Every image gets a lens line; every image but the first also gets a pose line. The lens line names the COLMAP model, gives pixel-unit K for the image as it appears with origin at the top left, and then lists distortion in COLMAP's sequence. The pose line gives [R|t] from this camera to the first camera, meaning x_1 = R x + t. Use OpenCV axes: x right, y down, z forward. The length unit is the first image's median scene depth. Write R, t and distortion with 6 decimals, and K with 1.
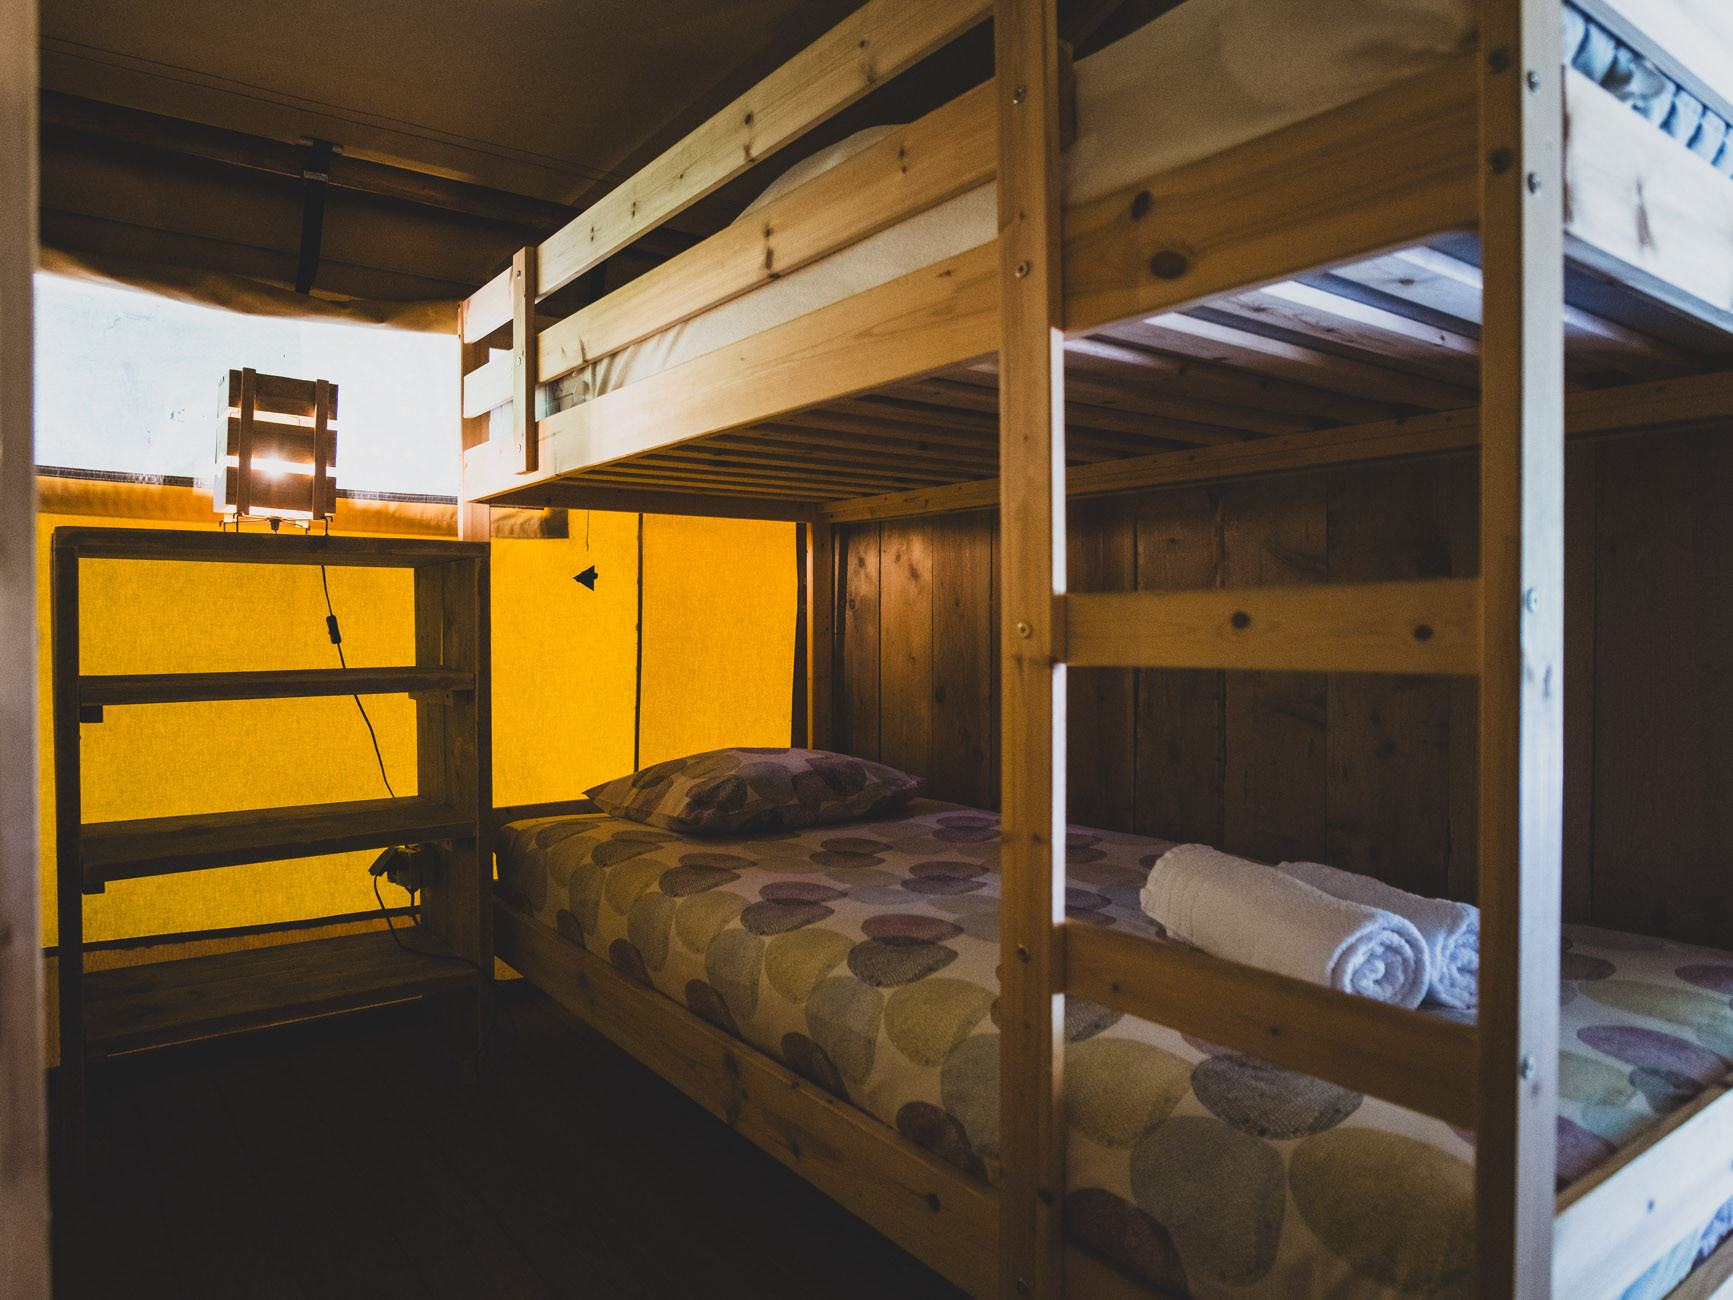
lens RADIAL K [[1071.6, 0, 856.4], [0, 1071.6, 635.1], [0, 0, 1]] dist [-0.032272, 0.007611]
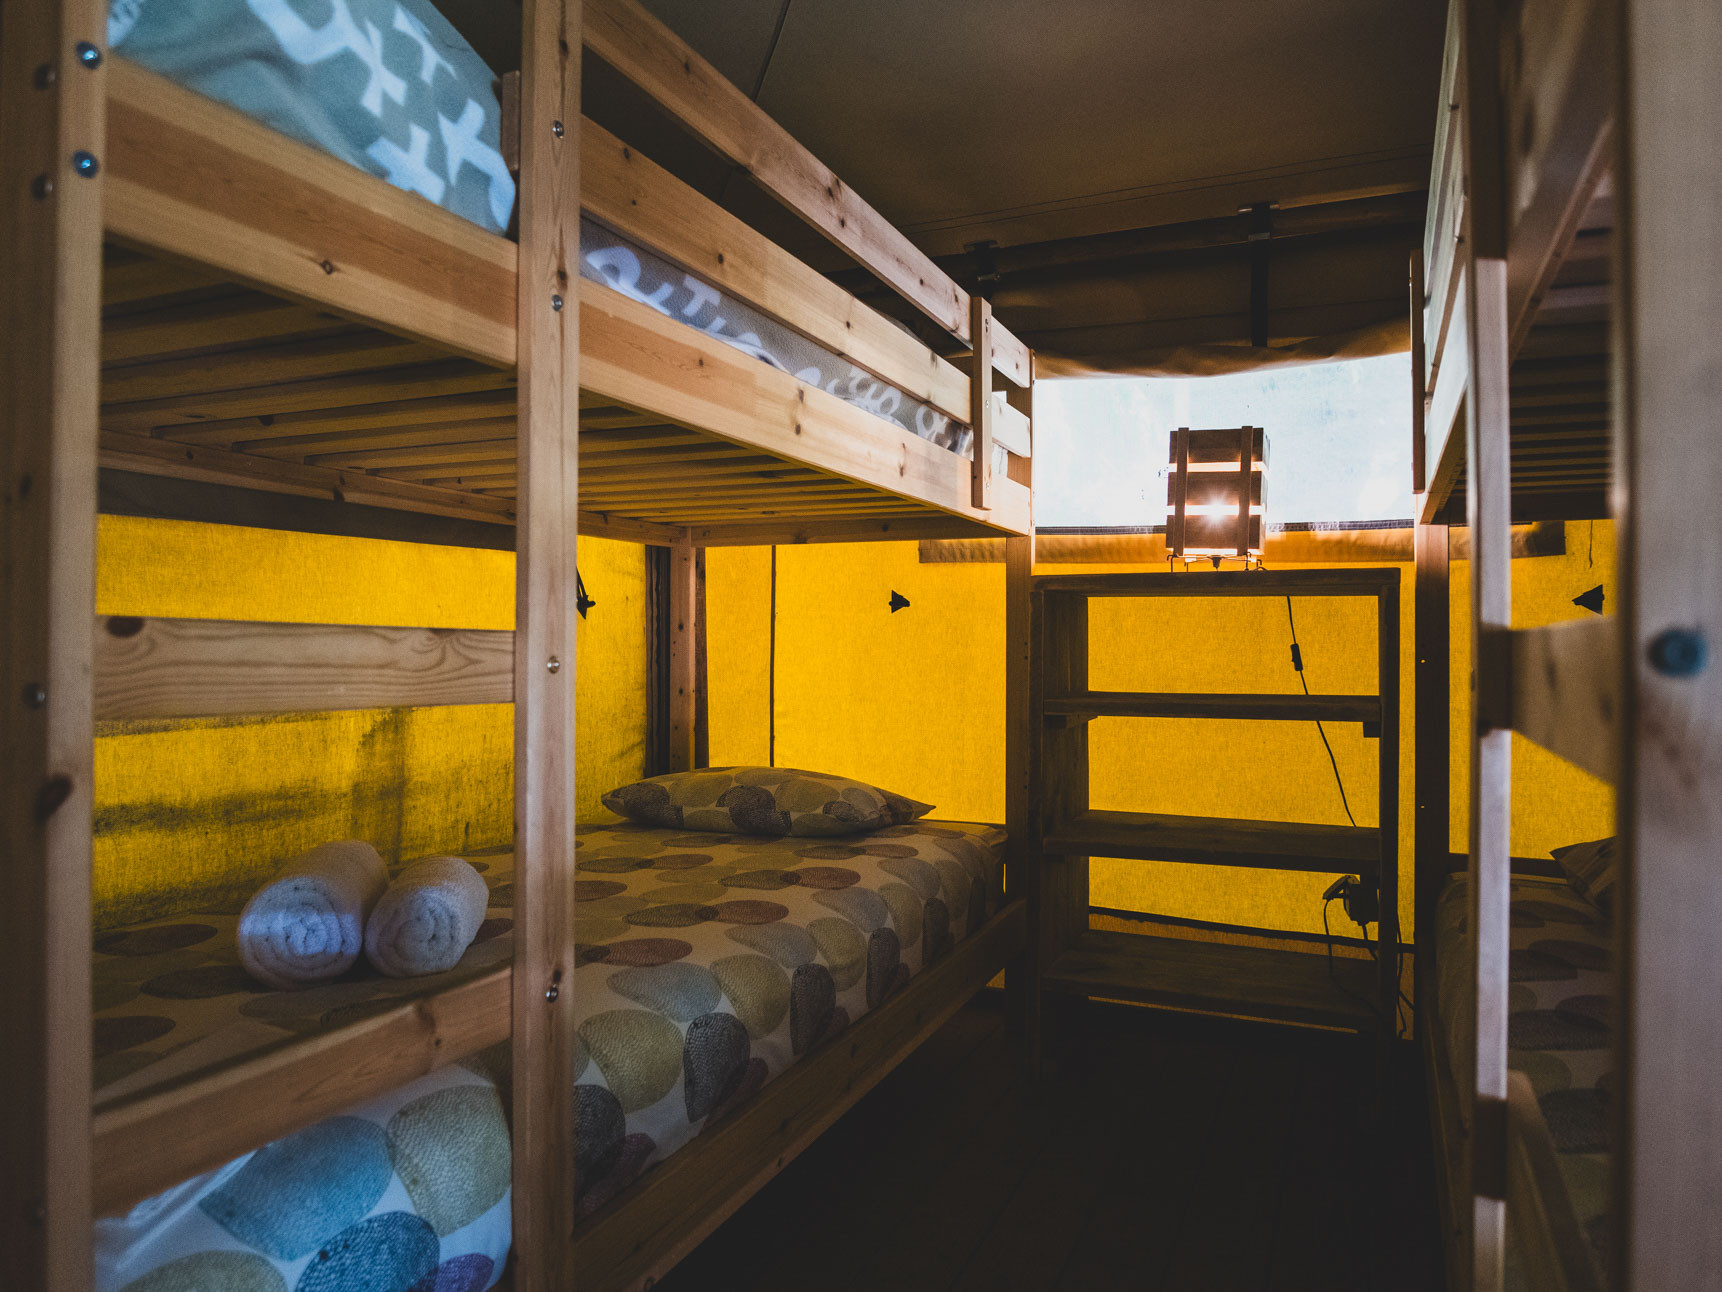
lens RADIAL K [[1064.8, 0, 861.8], [0, 1064.8, 636.5], [0, 0, 1]] dist [-0.032272, 0.007611]
pose [[0.535810, -0.002652, -0.844334, 0.173081], [-0.015824, 0.999788, -0.013182, -0.005437], [0.844190, 0.020424, 0.535655, 0.085850]]
